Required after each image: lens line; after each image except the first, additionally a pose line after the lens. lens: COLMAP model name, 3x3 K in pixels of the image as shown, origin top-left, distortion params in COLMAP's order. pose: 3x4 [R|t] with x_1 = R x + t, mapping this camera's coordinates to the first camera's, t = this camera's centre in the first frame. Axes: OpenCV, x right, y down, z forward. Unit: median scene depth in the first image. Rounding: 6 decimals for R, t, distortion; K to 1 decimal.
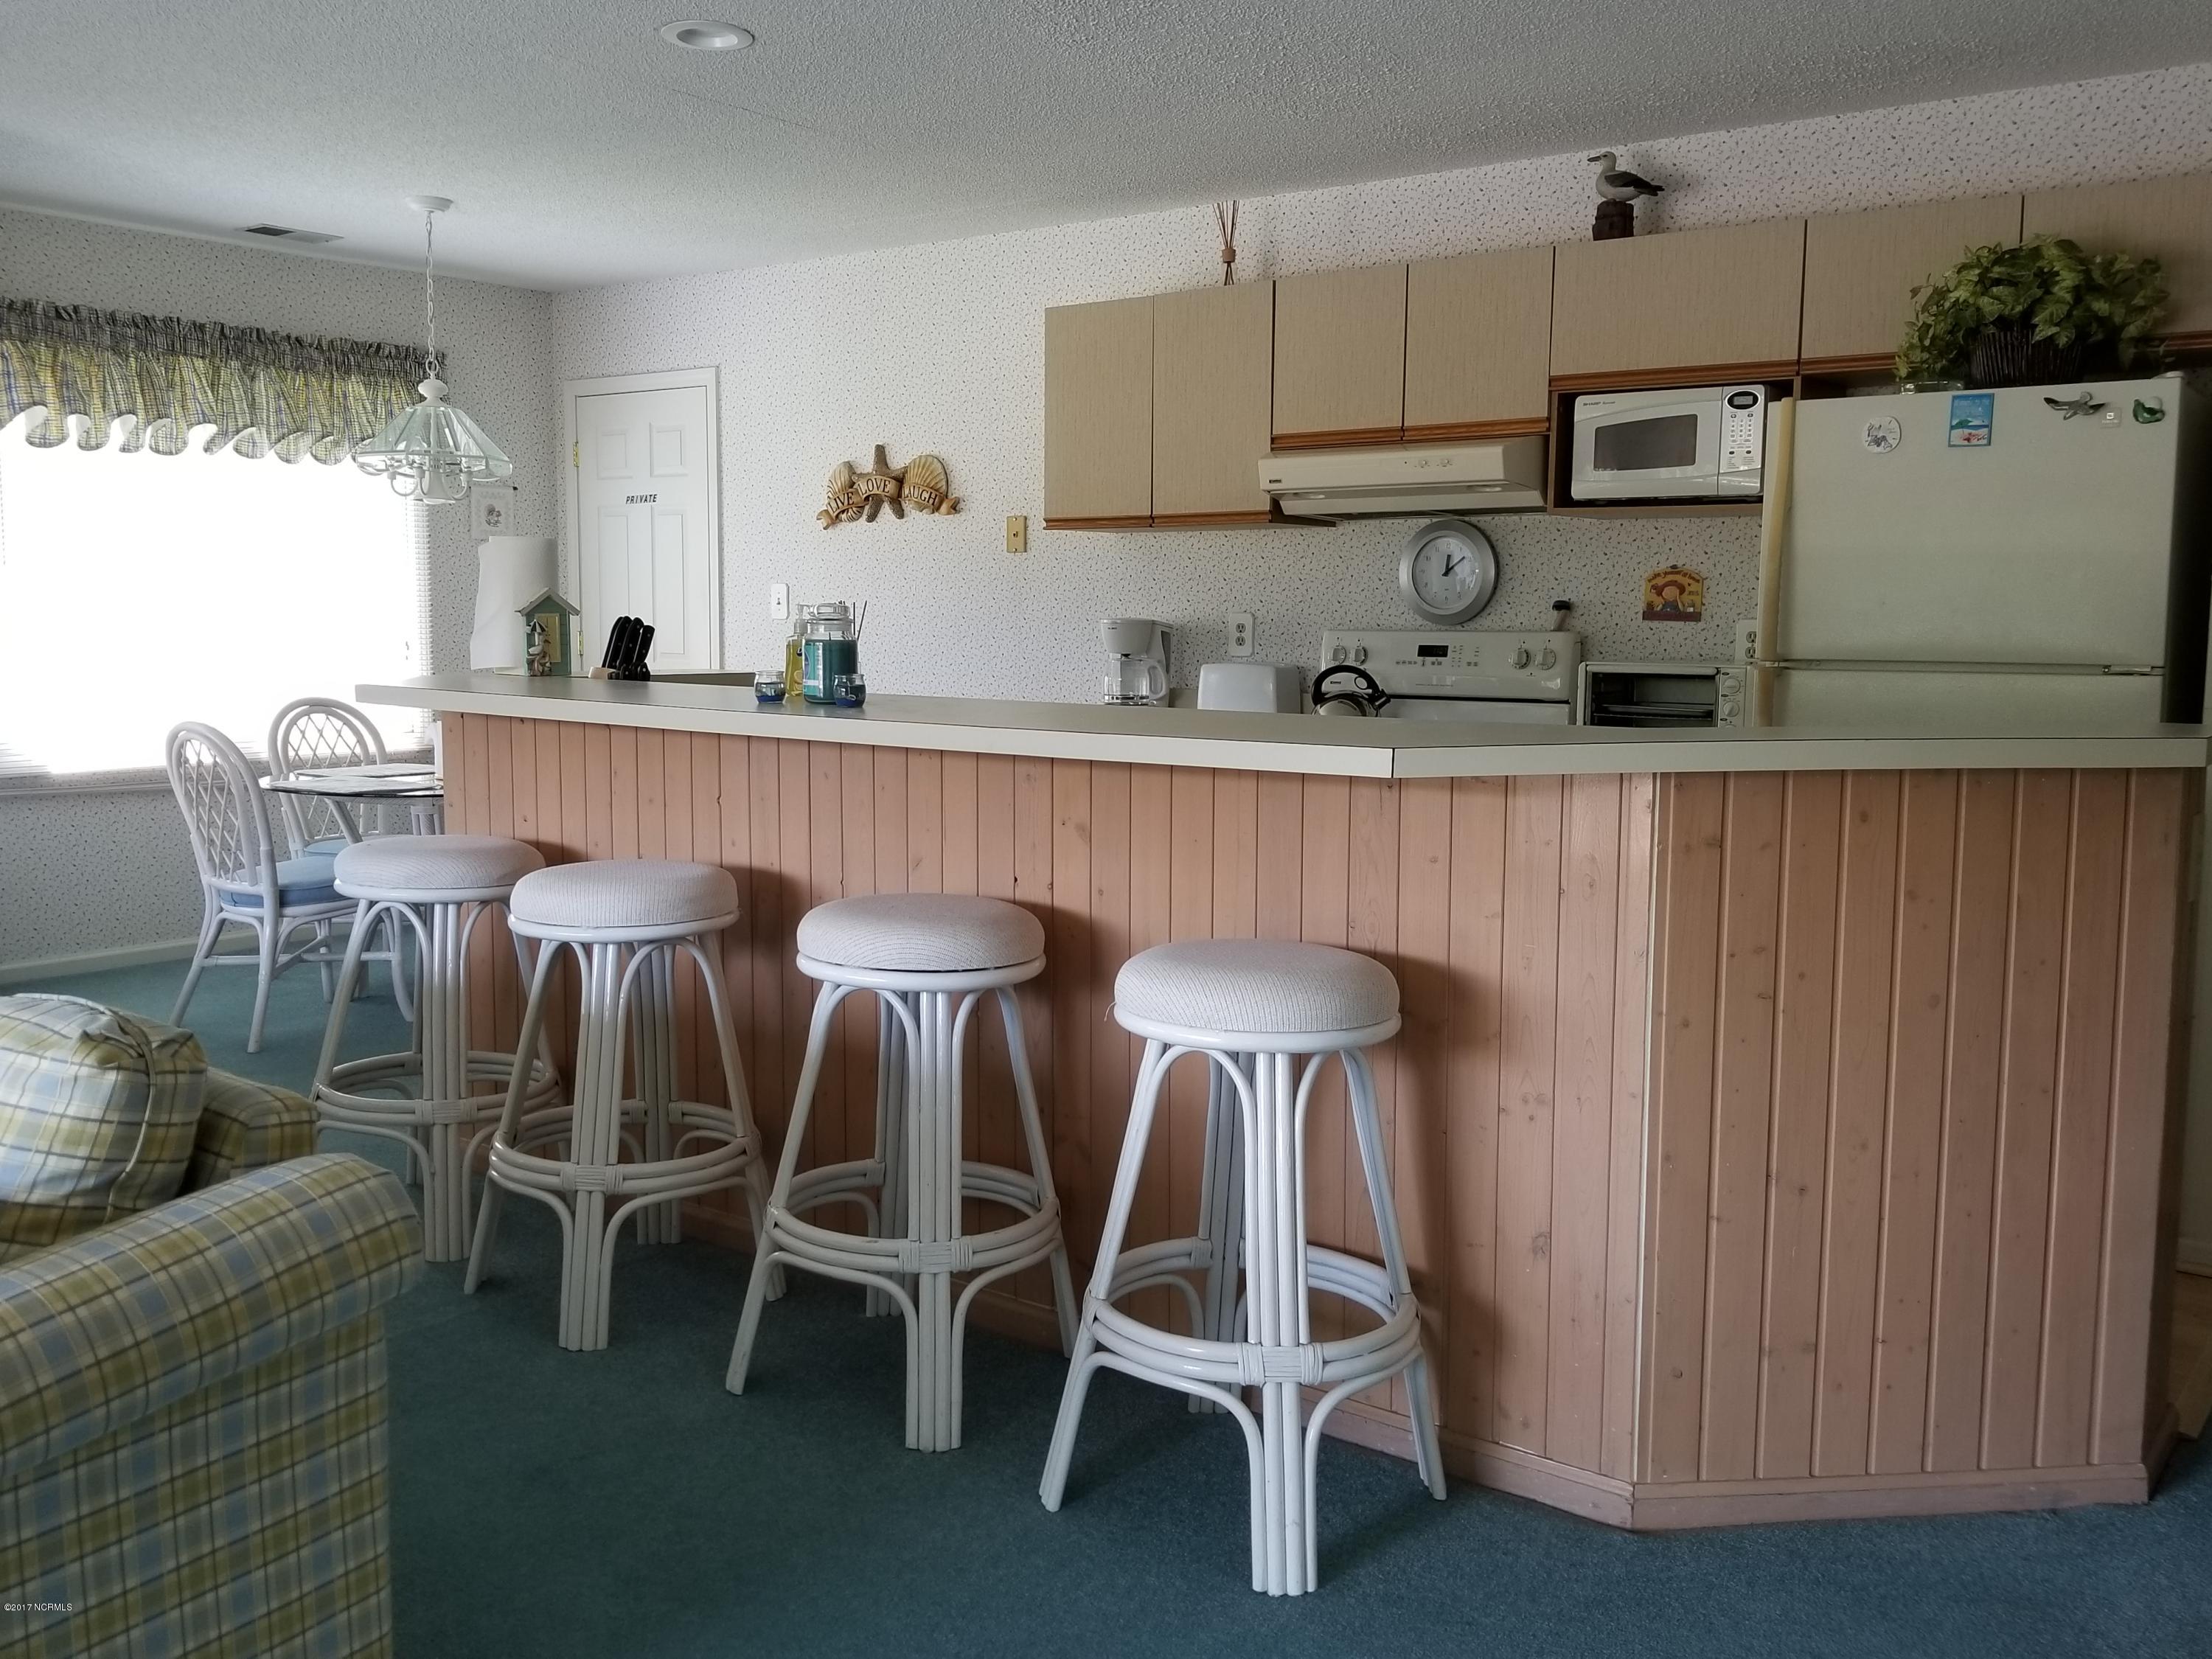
lens RADIAL K [[1886.2, 0, 1080.4], [0, 1886.2, 800.7], [0, 0, 1]] dist [0.119443, -0.237484]
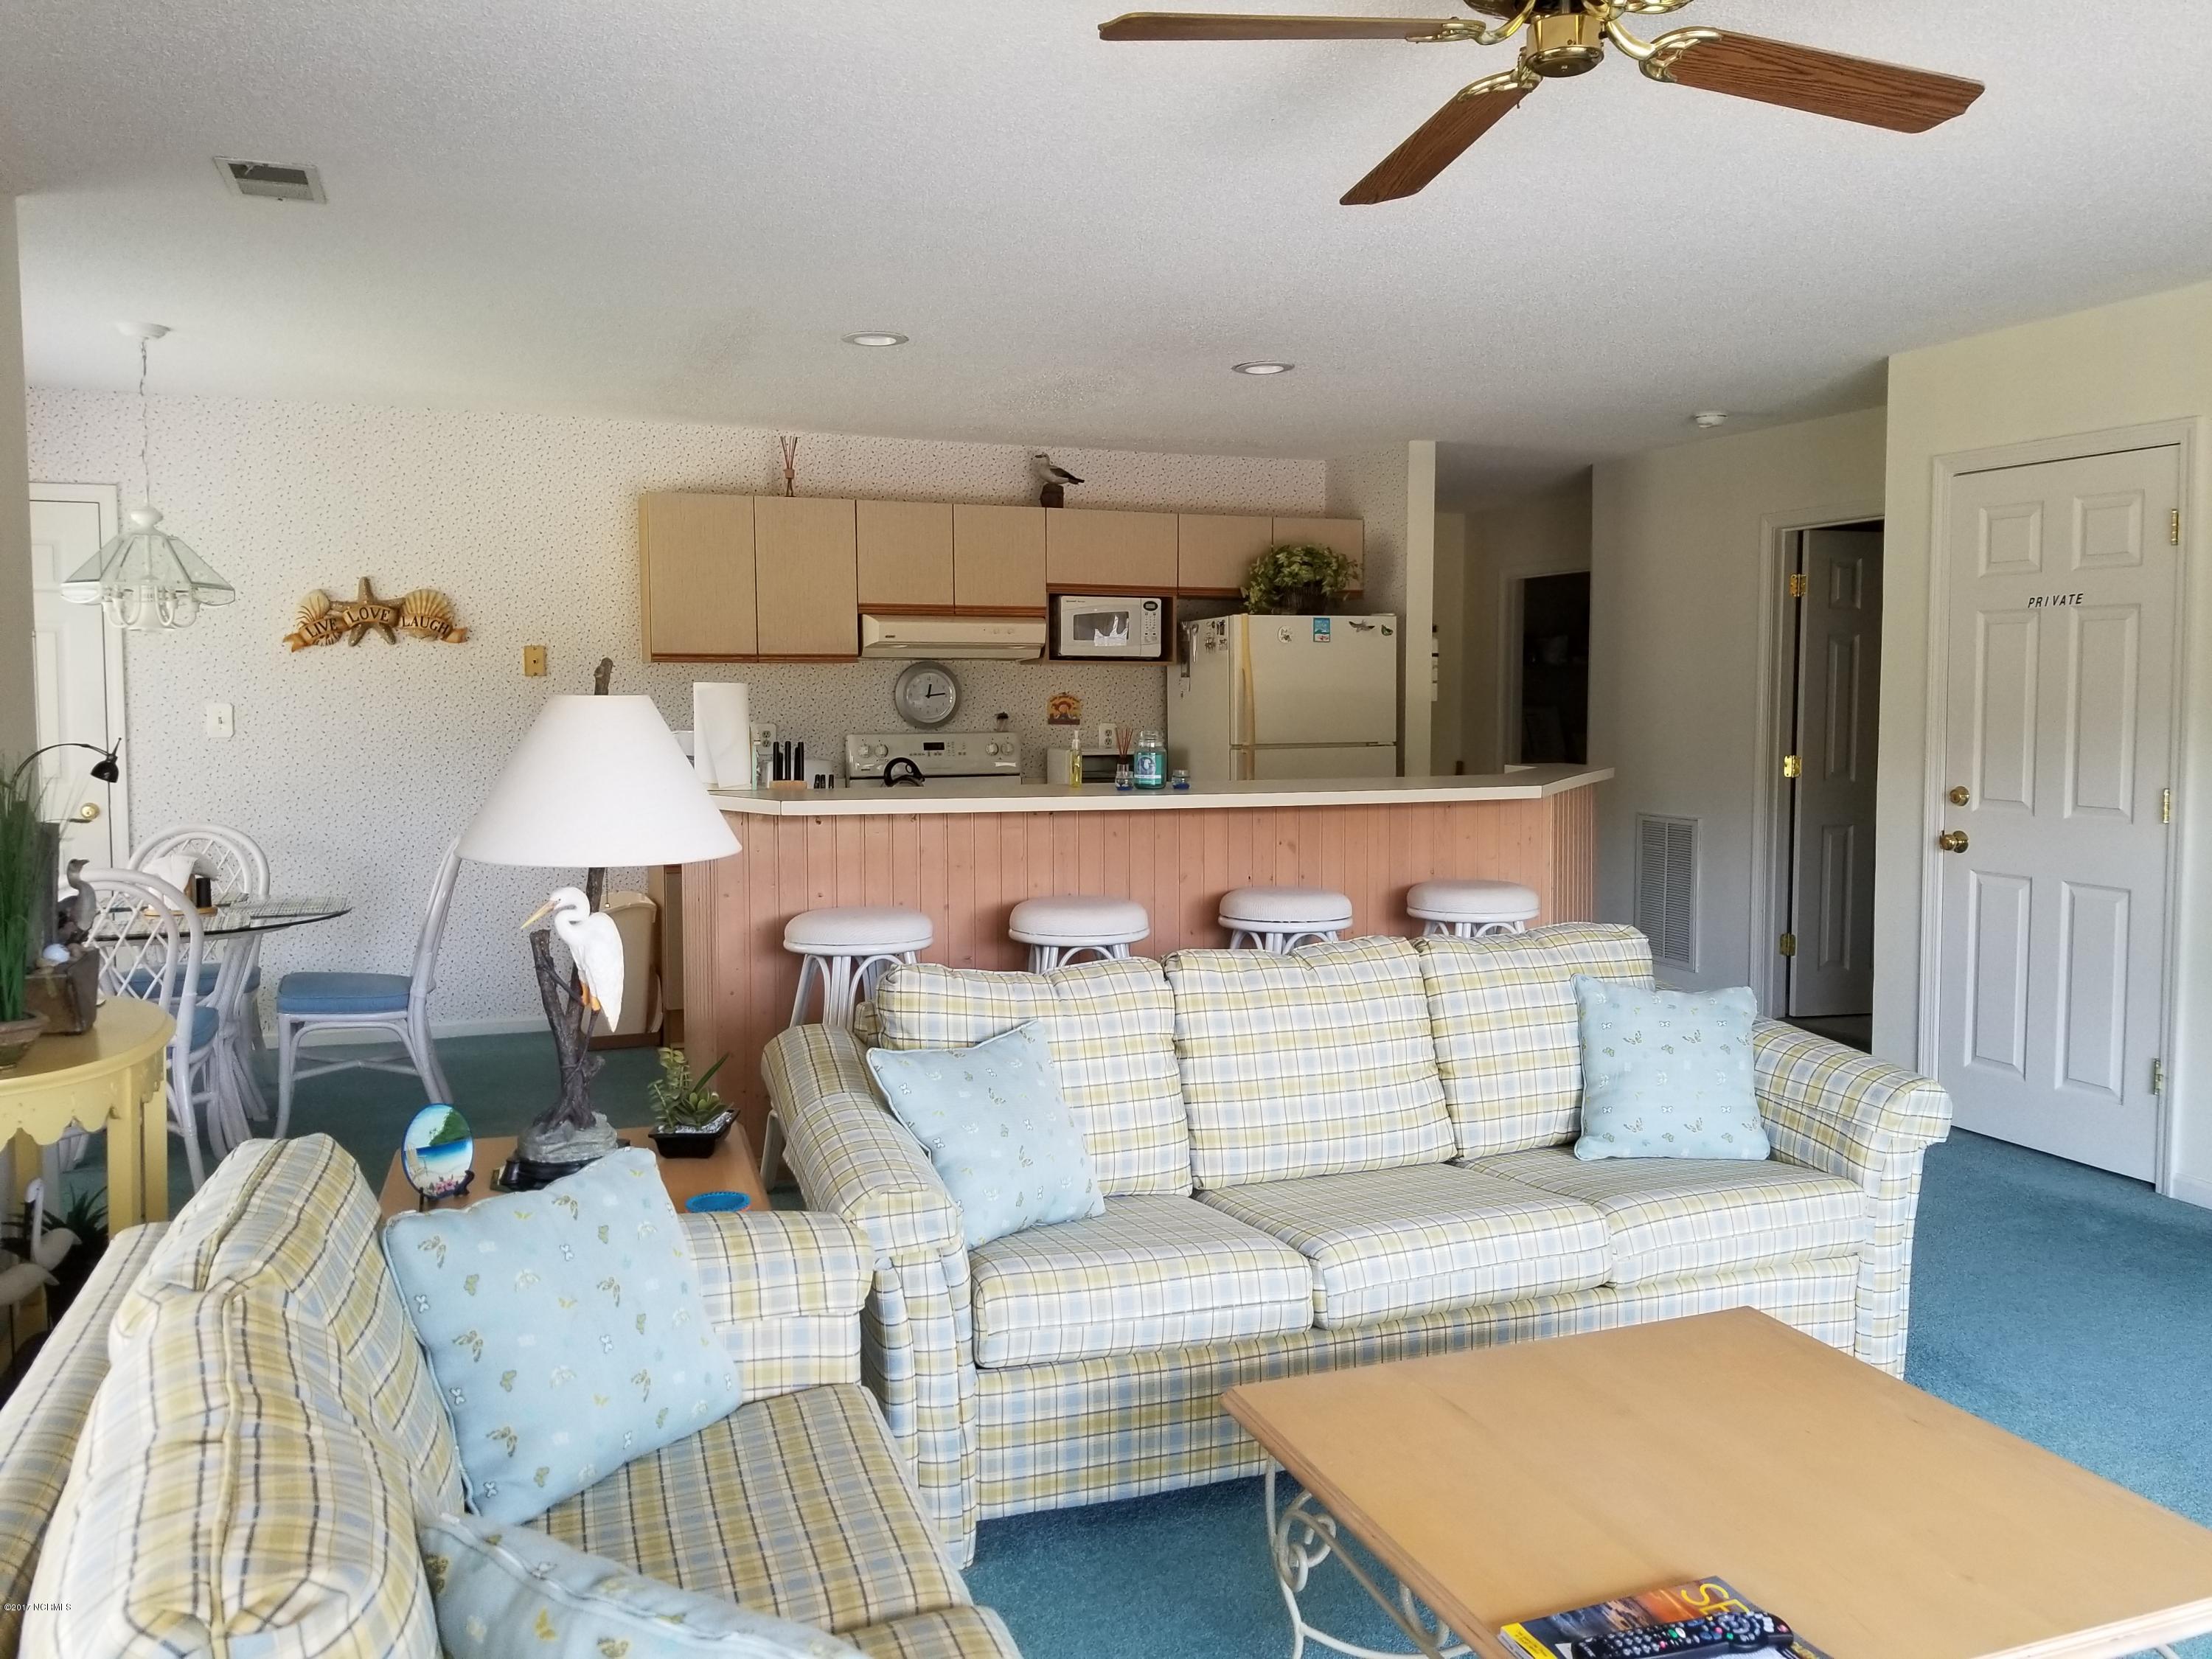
lens RADIAL K [[1712.5, 0, 1101.3], [0, 1712.5, 790.8], [0, 0, 1]] dist [0.095890, -0.167386]
pose [[0.534595, -0.055831, 0.843262, -0.977105], [0.091257, 0.995795, 0.008077, -0.044210], [-0.840167, 0.072636, 0.537441, 0.144886]]
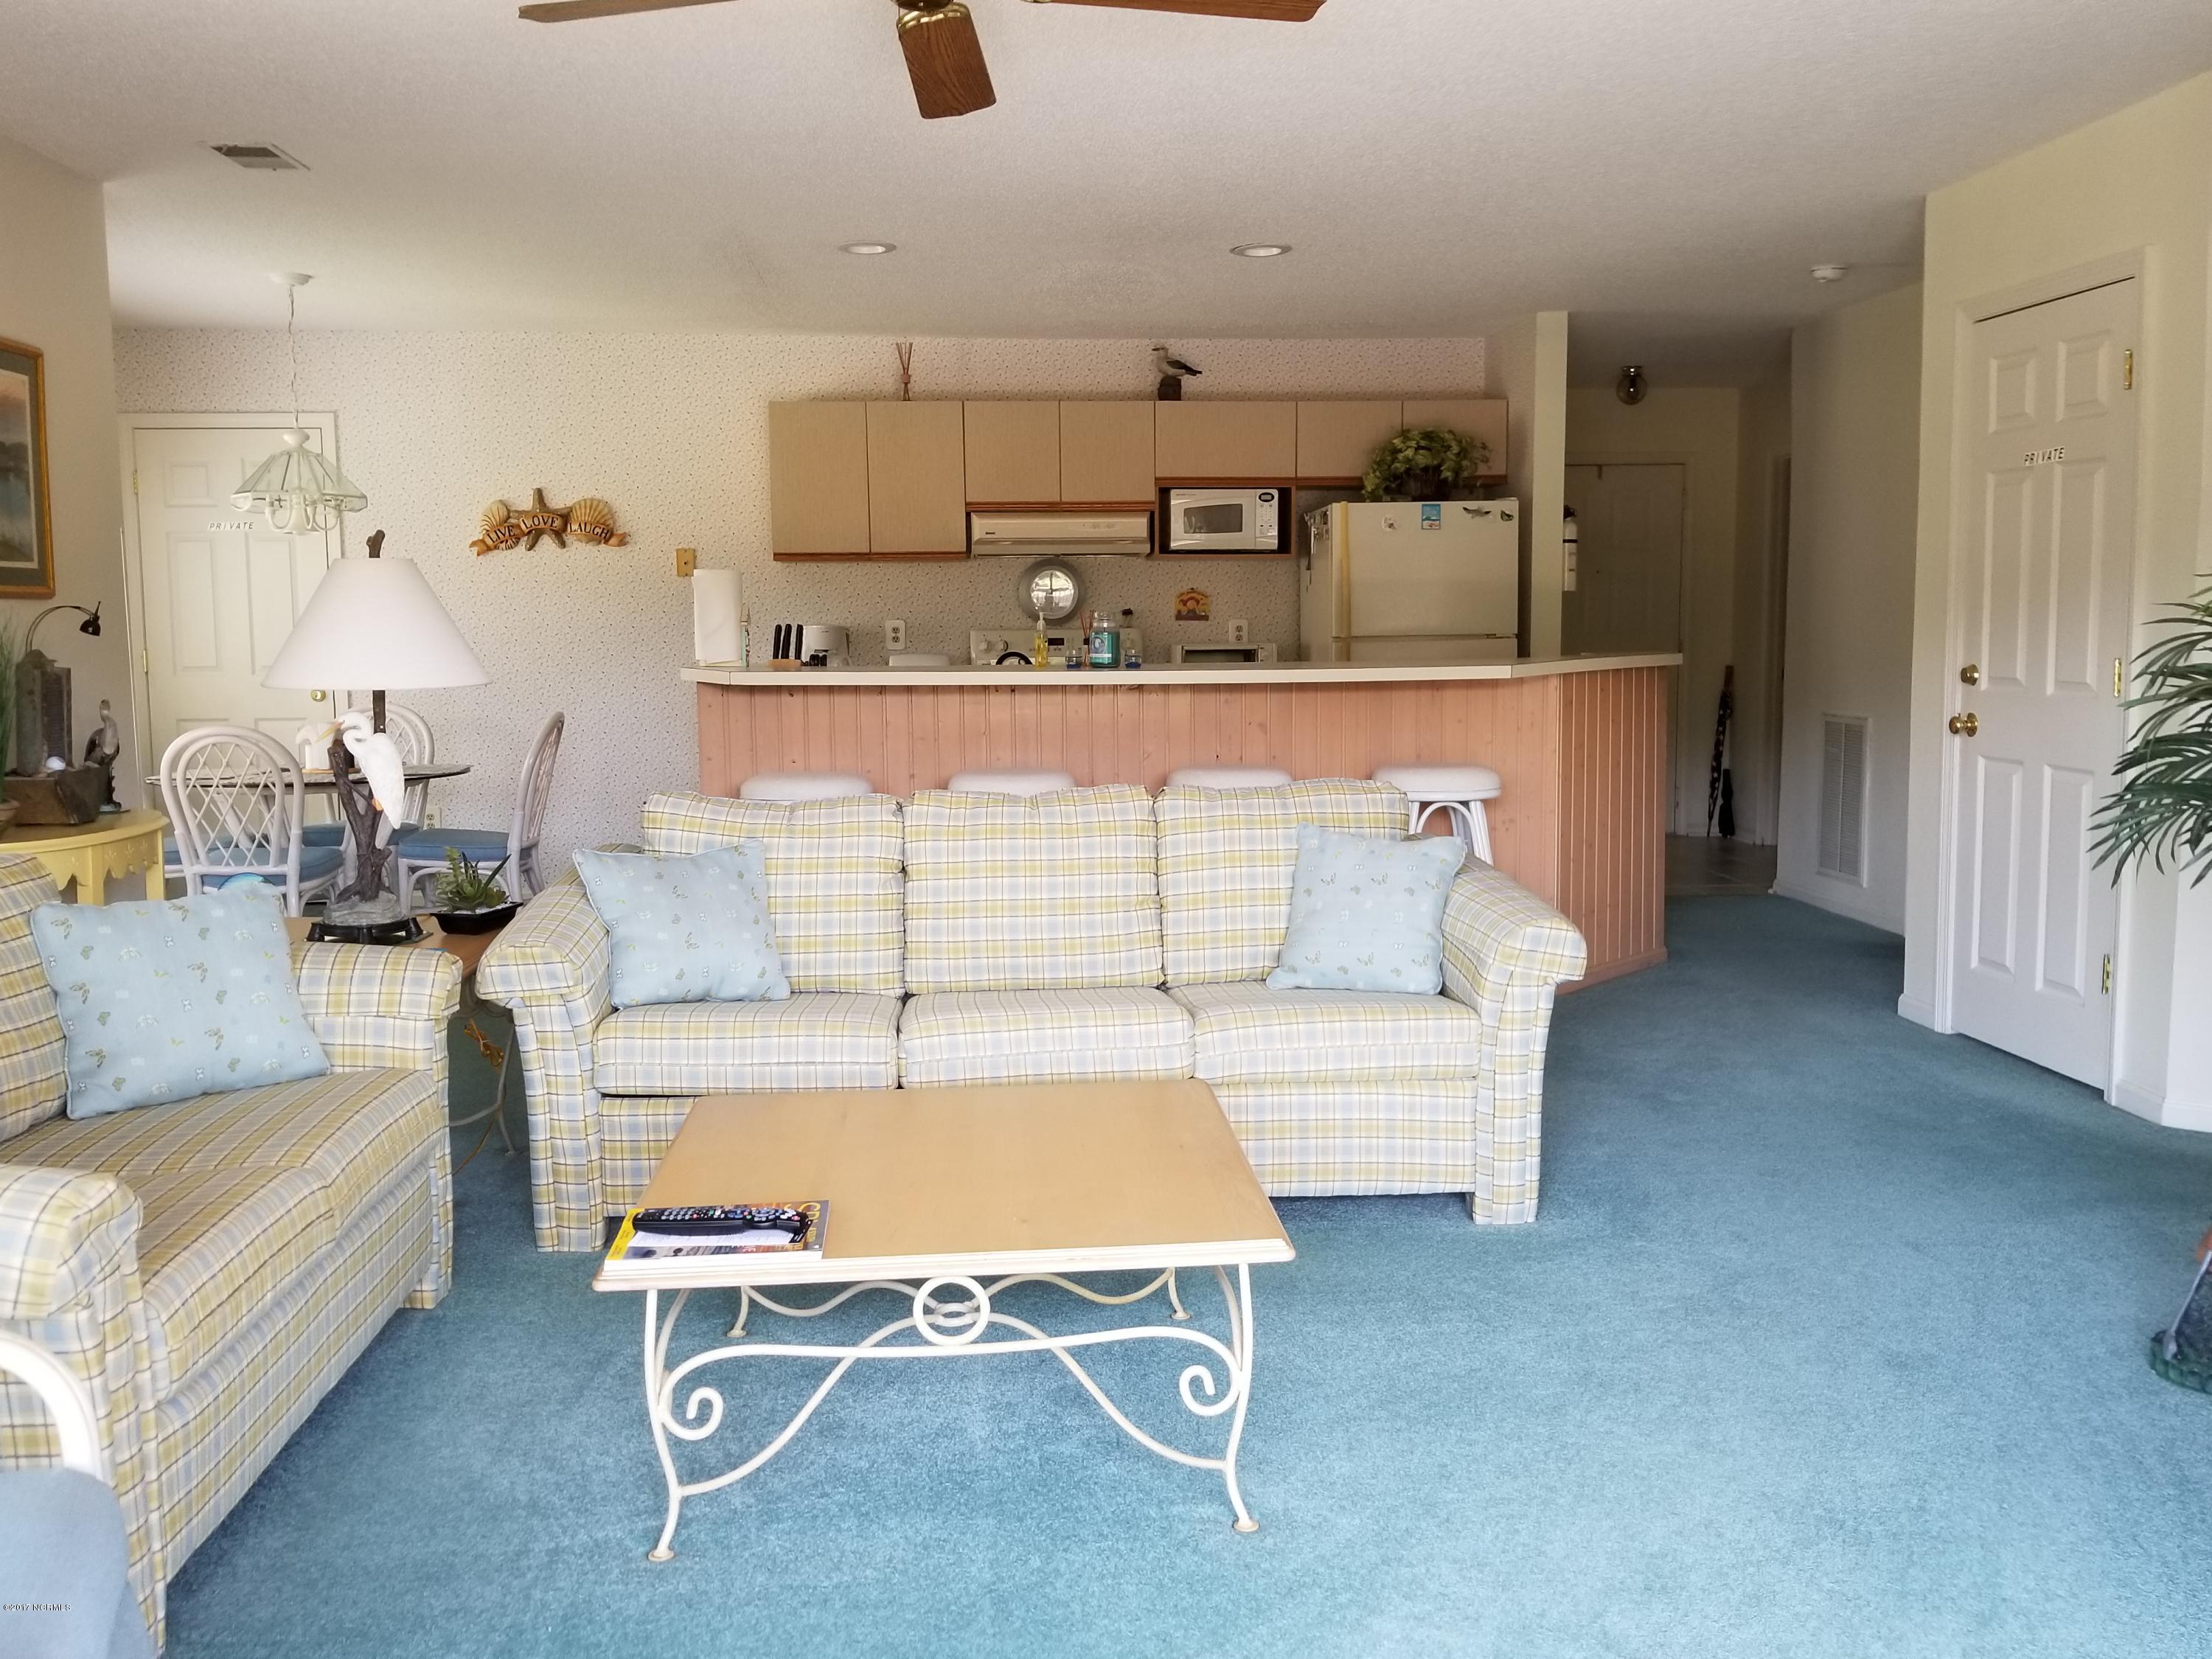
lens RADIAL K [[1886.2, 0, 1080.4], [0, 1886.2, 800.7], [0, 0, 1]] dist [0.119443, -0.237484]
pose [[0.752947, -0.075411, 0.653746, -0.886602], [0.081410, 0.996456, 0.021181, 0.022881], [-0.653026, 0.037274, 0.756417, -0.212947]]
